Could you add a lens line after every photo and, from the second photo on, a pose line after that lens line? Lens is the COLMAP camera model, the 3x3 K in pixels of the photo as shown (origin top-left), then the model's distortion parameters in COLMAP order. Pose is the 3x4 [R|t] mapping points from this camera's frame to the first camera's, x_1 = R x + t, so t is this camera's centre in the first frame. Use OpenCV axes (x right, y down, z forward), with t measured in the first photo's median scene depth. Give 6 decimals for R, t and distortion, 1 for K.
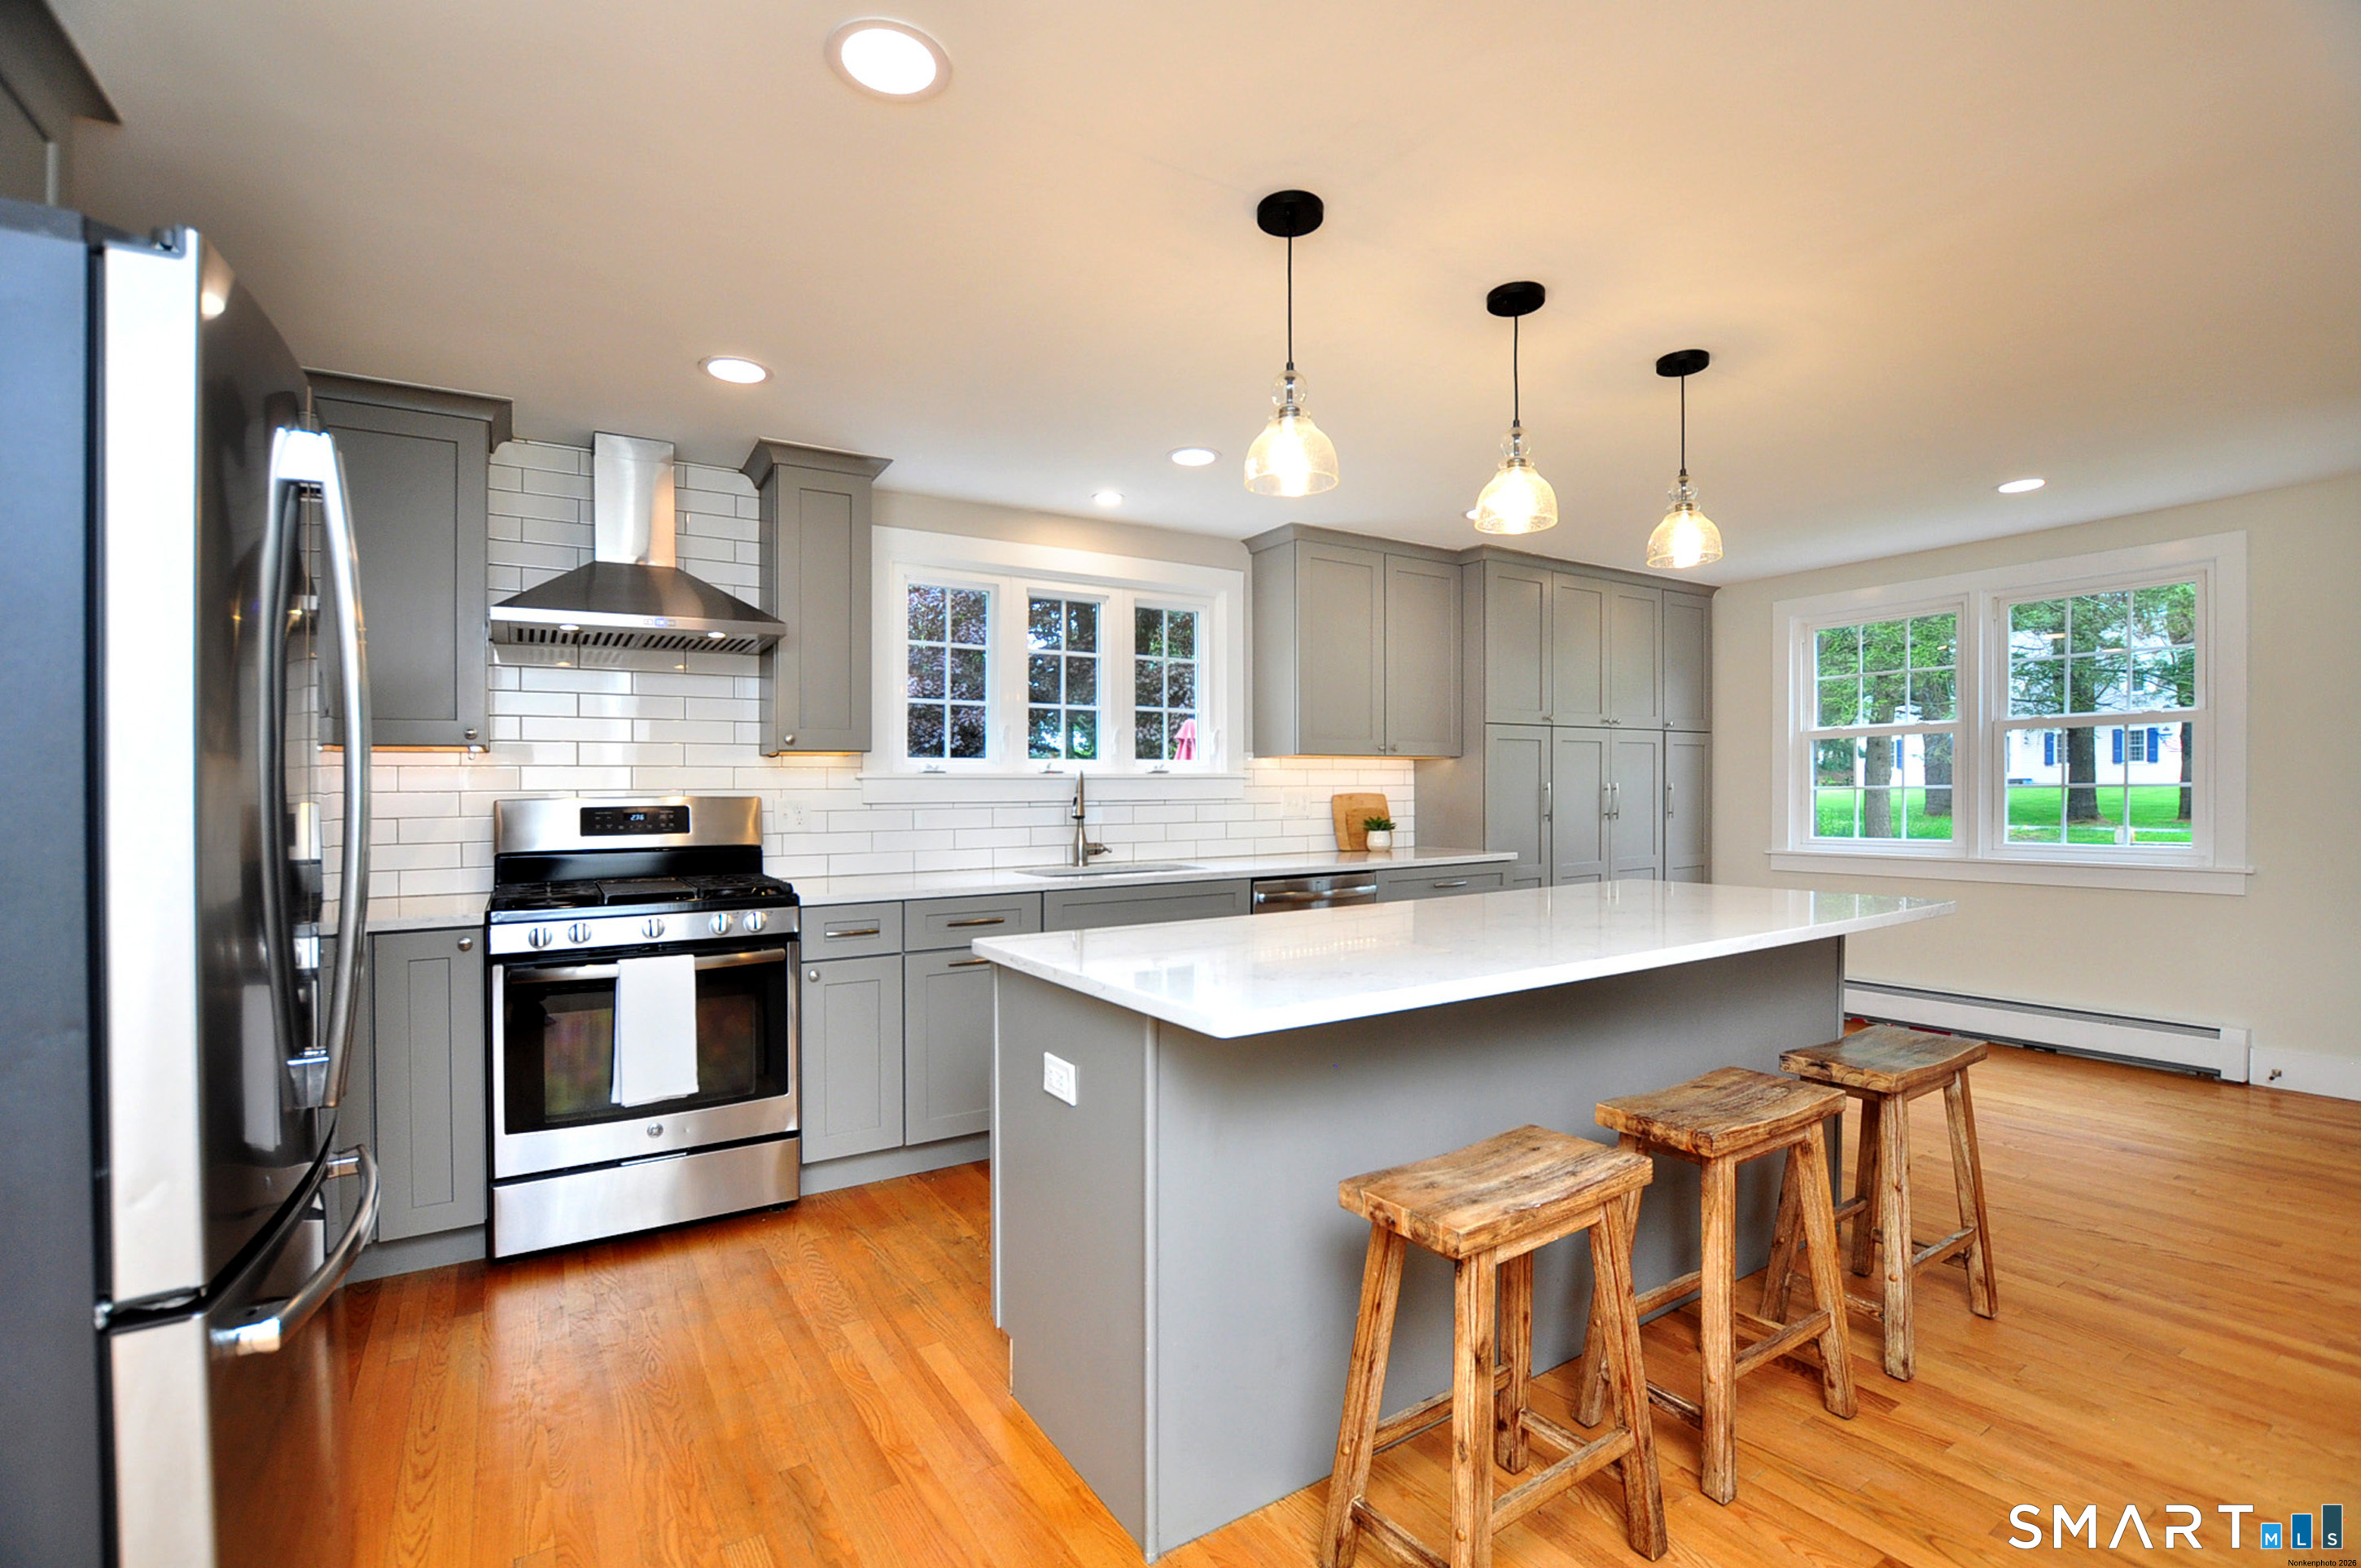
lens RADIAL K [[1037.9, 0, 1171.6], [0, 1037.9, 793.3], [0, 0, 1]] dist [-0.028995, 0.000030]
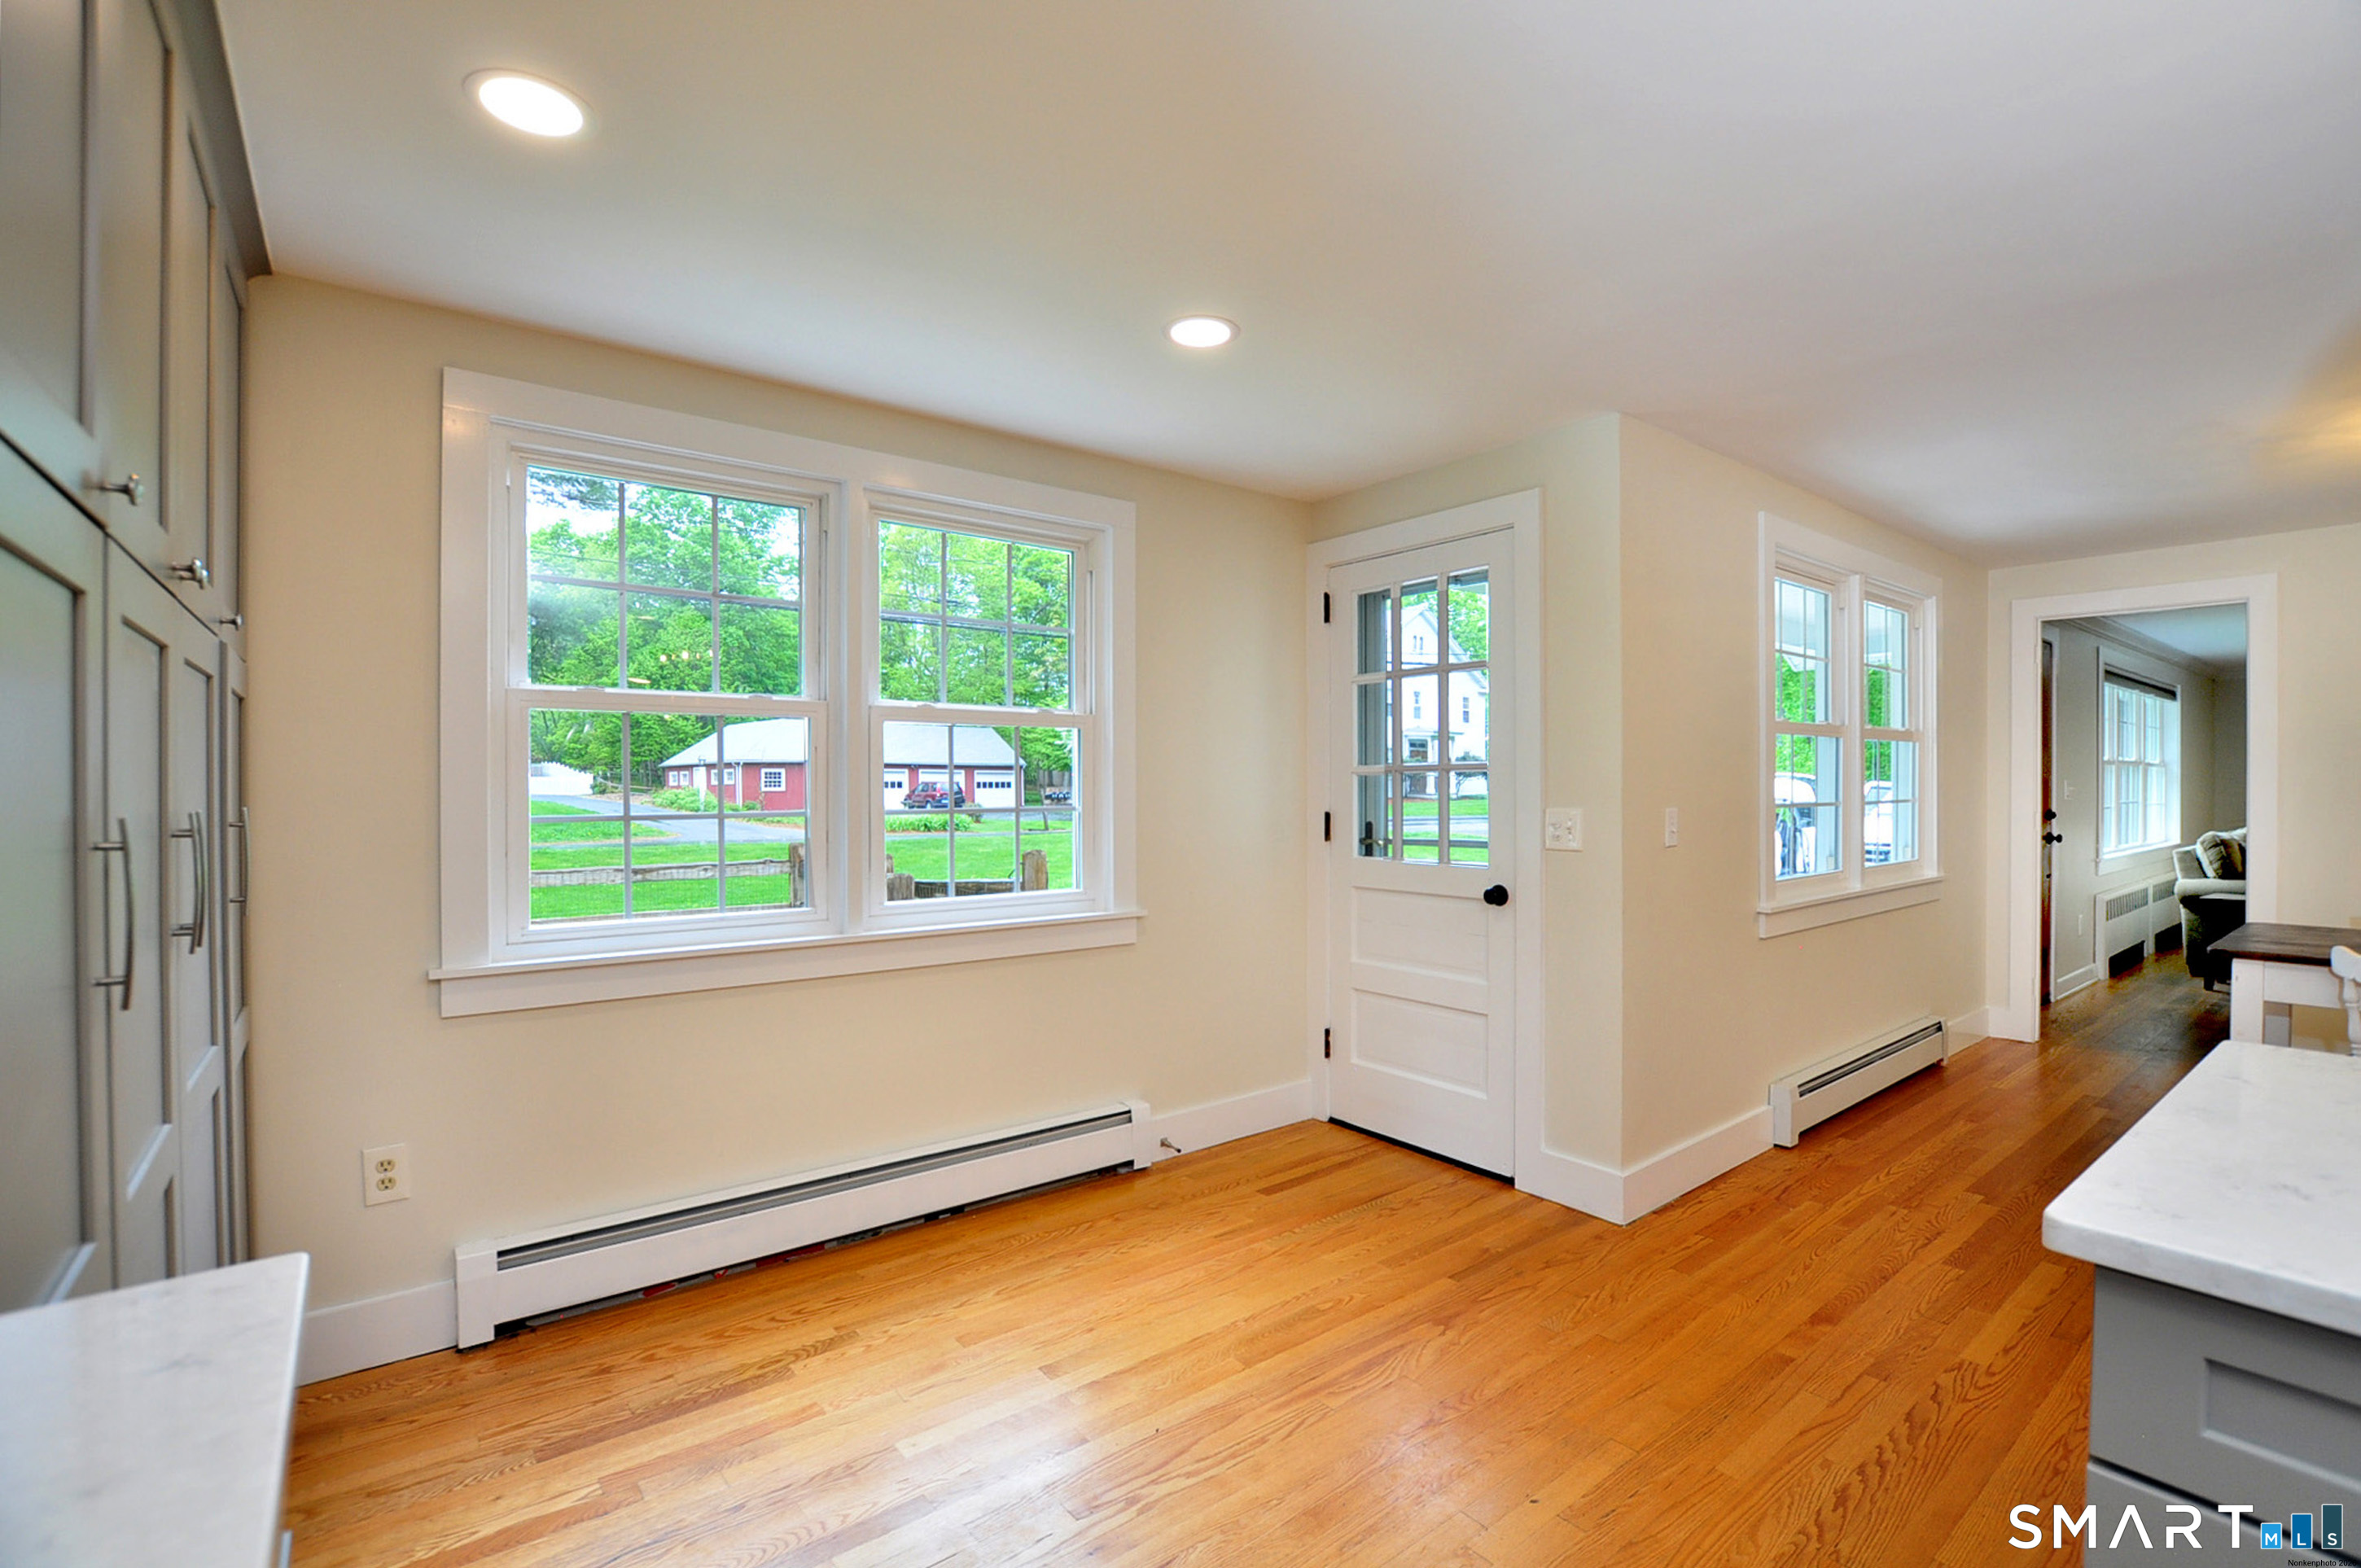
lens RADIAL K [[1061.3, 0, 1212.2], [0, 1061.3, 797.3], [0, 0, 1]] dist [-0.028472, 0.000282]
pose [[-0.109624, 0.003123, 0.993968, 0.171969], [0.003120, 0.999991, -0.002798, -0.016438], [-0.993968, 0.002795, -0.109633, 0.994190]]
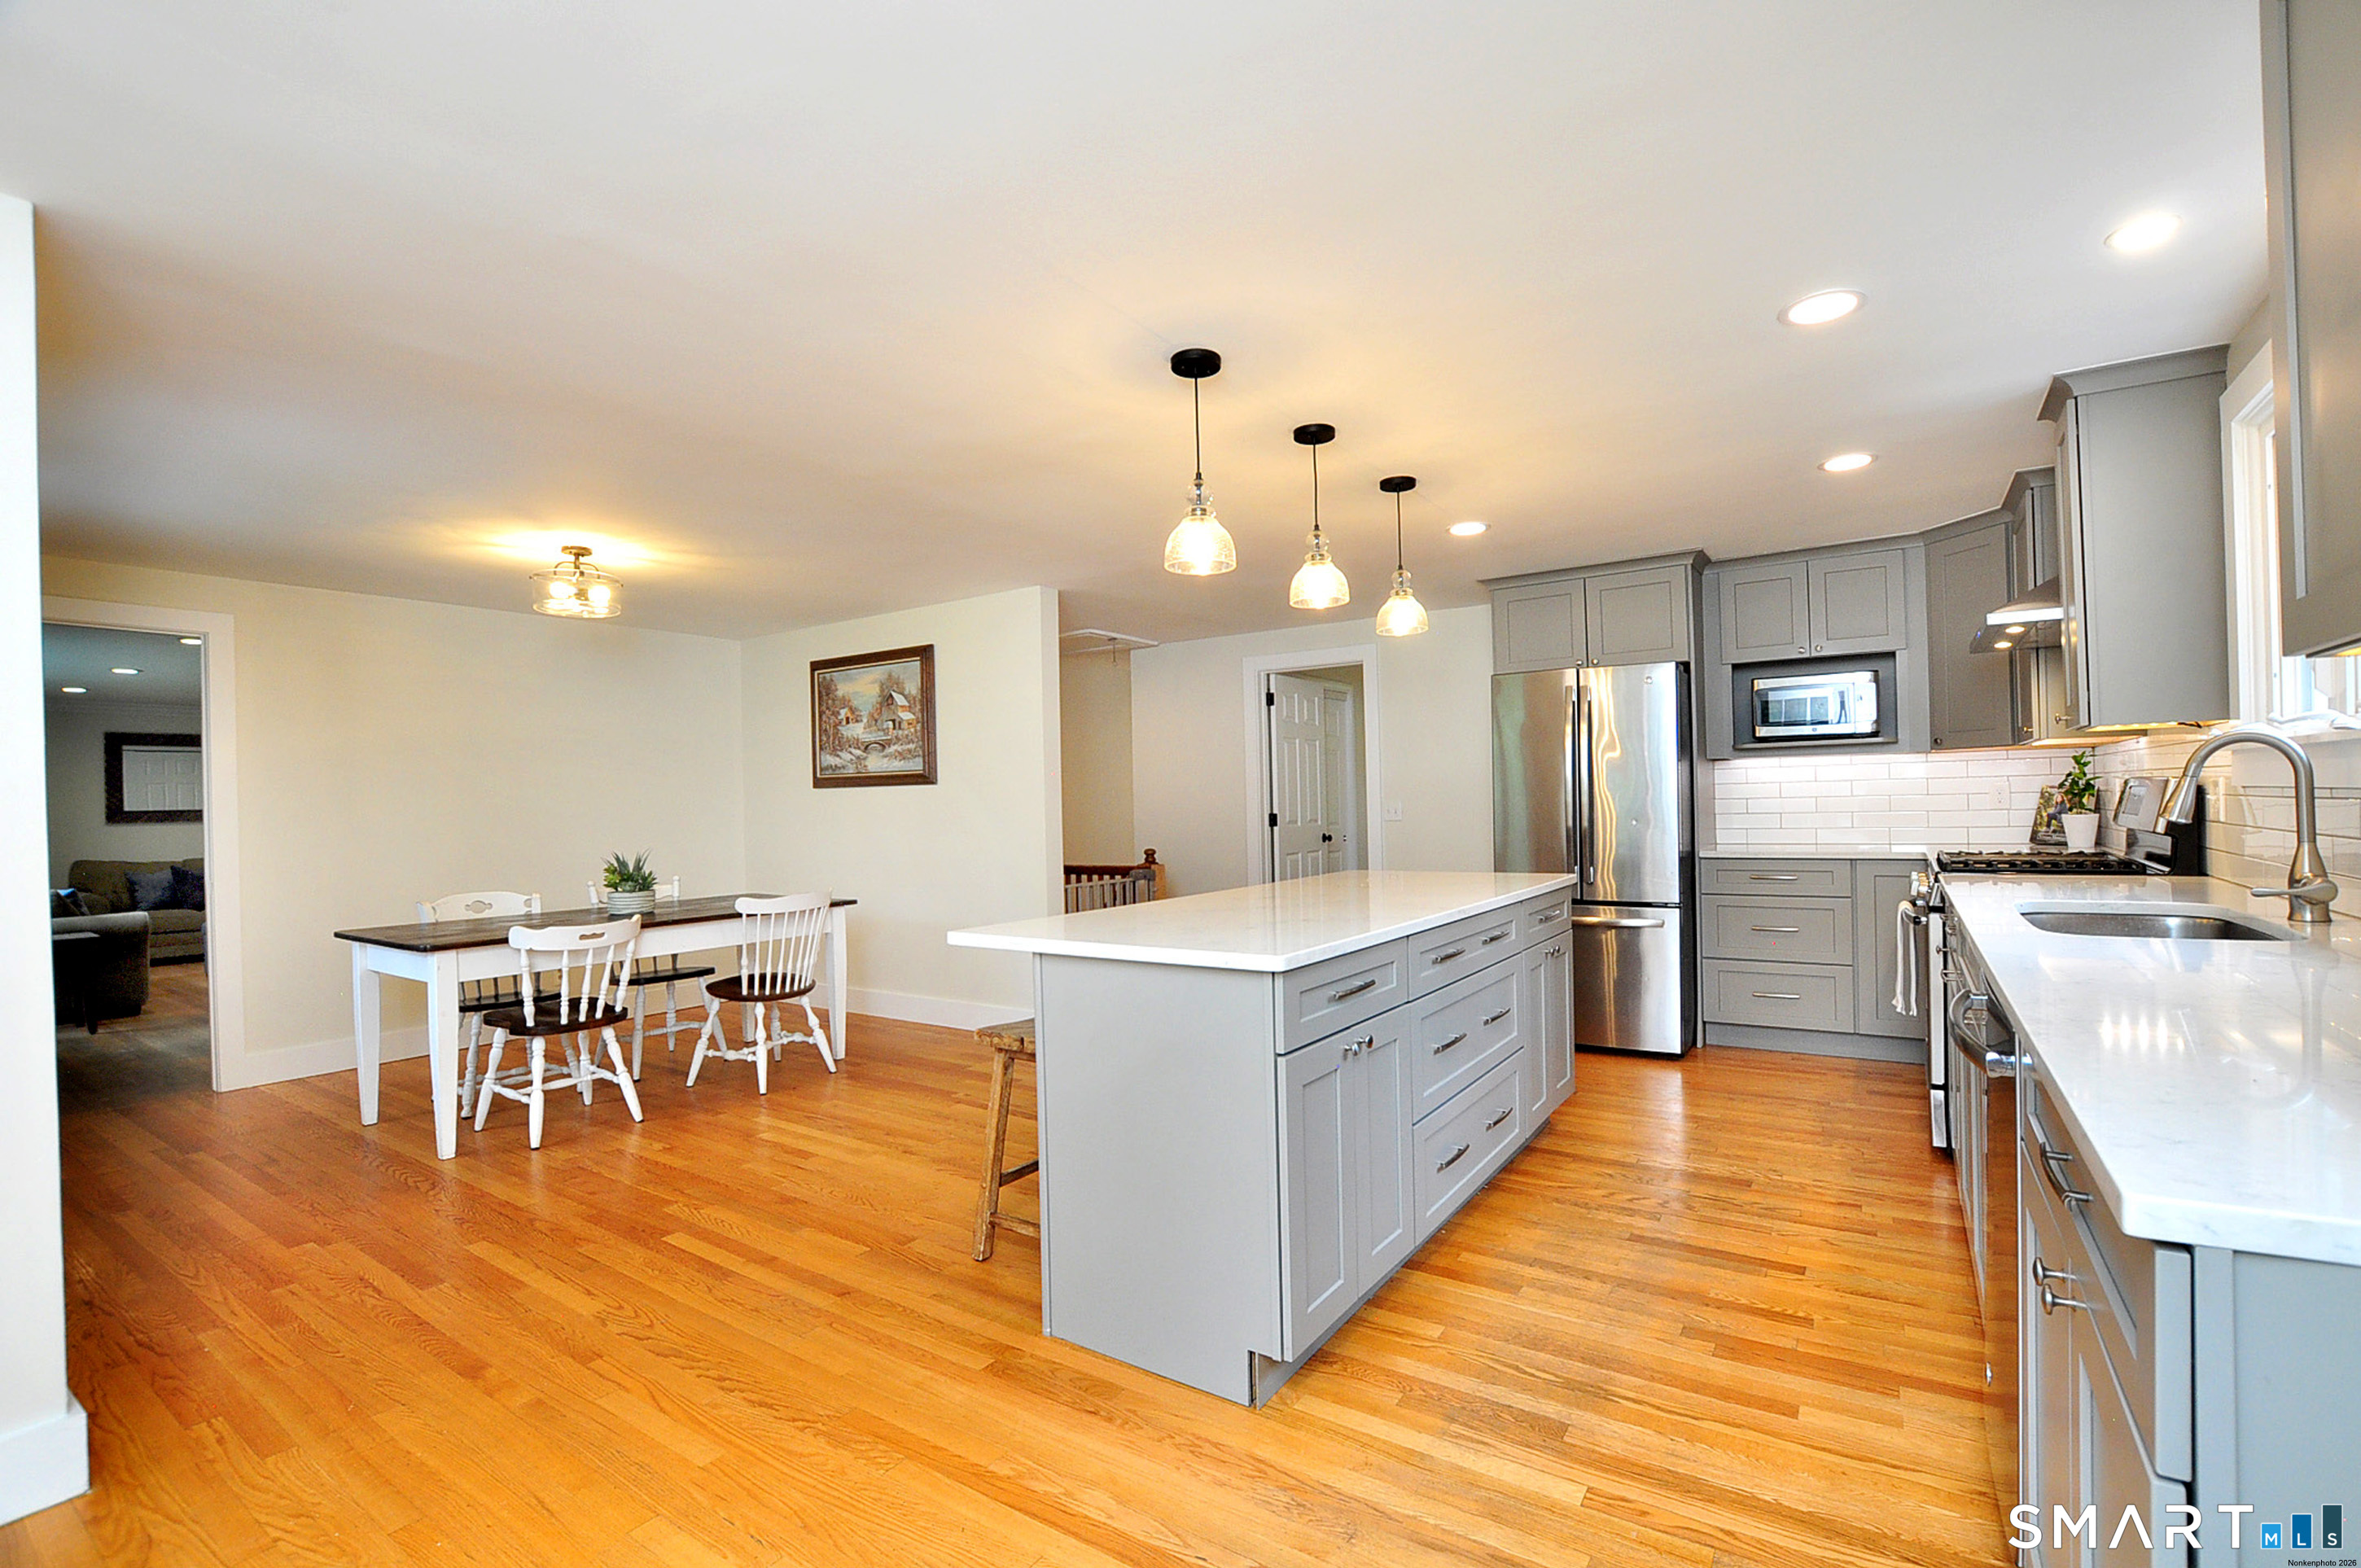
lens RADIAL K [[1044.4, 0, 1193.3], [0, 1044.4, 794.5], [0, 0, 1]] dist [-0.030278, 0.000227]
pose [[-0.917931, 0.031998, -0.395448, 0.583170], [0.036257, 0.999337, -0.003299, -0.006902], [0.395080, -0.017366, -0.918482, 1.233364]]
